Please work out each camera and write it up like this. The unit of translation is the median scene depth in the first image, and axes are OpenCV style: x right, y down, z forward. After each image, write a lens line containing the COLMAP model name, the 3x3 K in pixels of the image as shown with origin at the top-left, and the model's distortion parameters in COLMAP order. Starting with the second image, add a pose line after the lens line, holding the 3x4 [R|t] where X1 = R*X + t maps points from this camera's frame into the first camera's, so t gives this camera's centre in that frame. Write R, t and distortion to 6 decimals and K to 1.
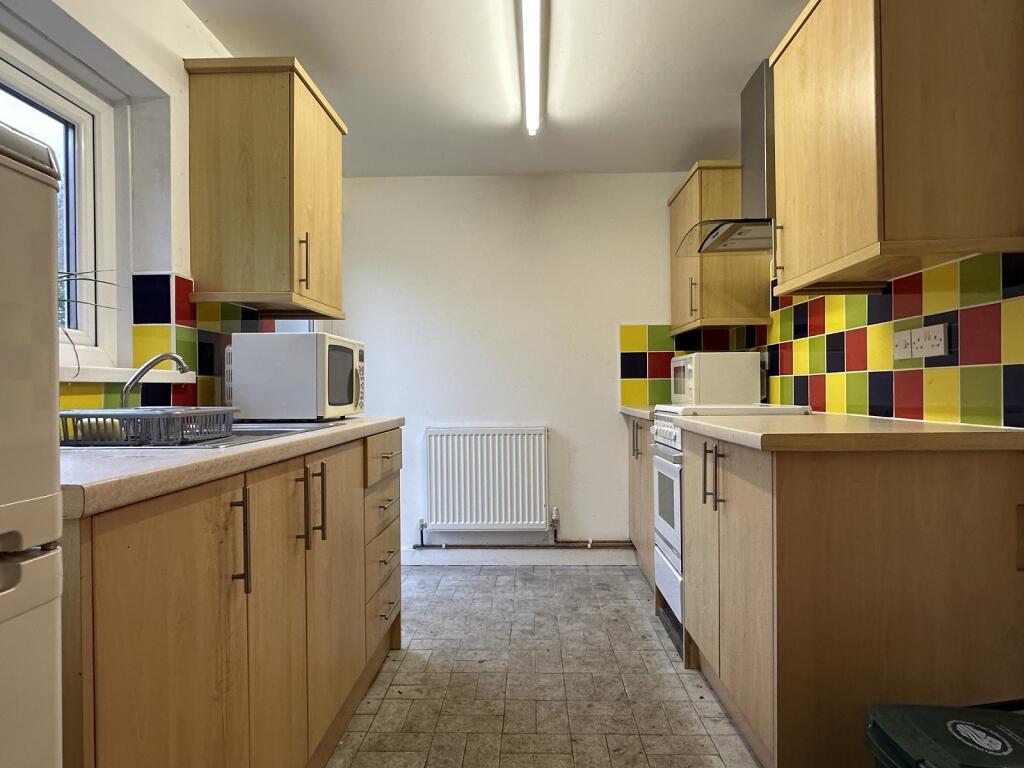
lens RADIAL K [[622.9, 0, 510.6], [0, 622.9, 391.9], [0, 0, 1]] dist [-0.002400, 0.002847]
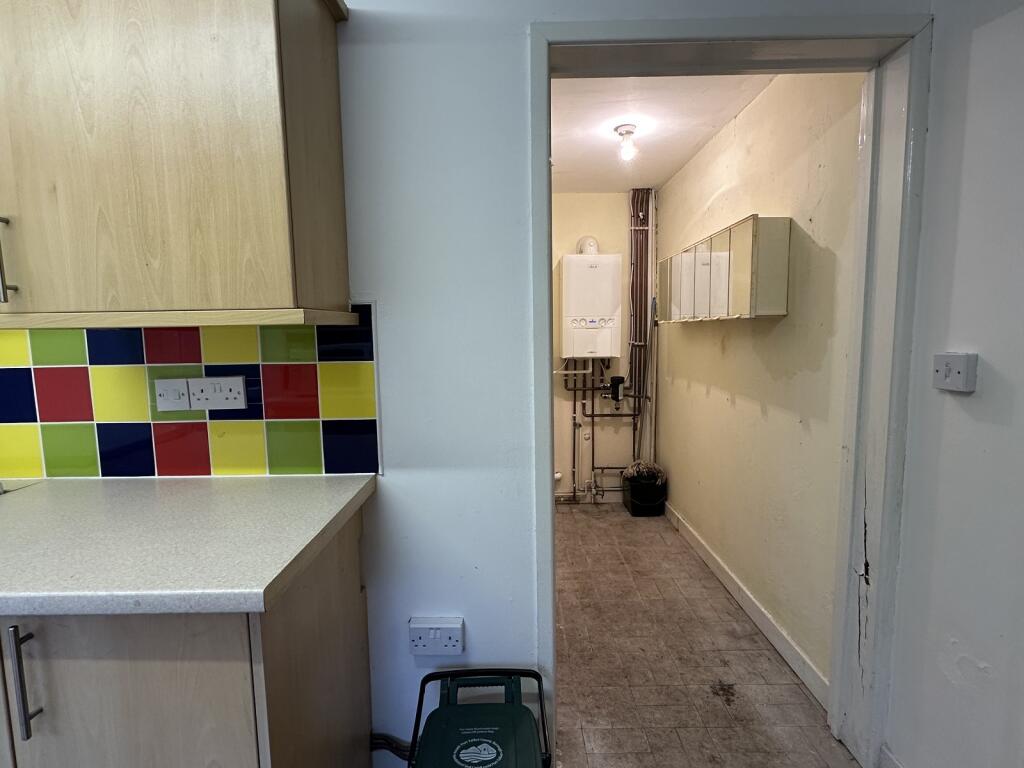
lens RADIAL K [[519.7, 0, 513.9], [0, 519.7, 384.7], [0, 0, 1]] dist [-0.001065, -0.000778]
pose [[-0.040830, -0.100051, 0.994144, -0.116698], [0.016252, 0.994776, 0.100782, -0.162249], [-0.999034, 0.020272, -0.038990, 0.577047]]
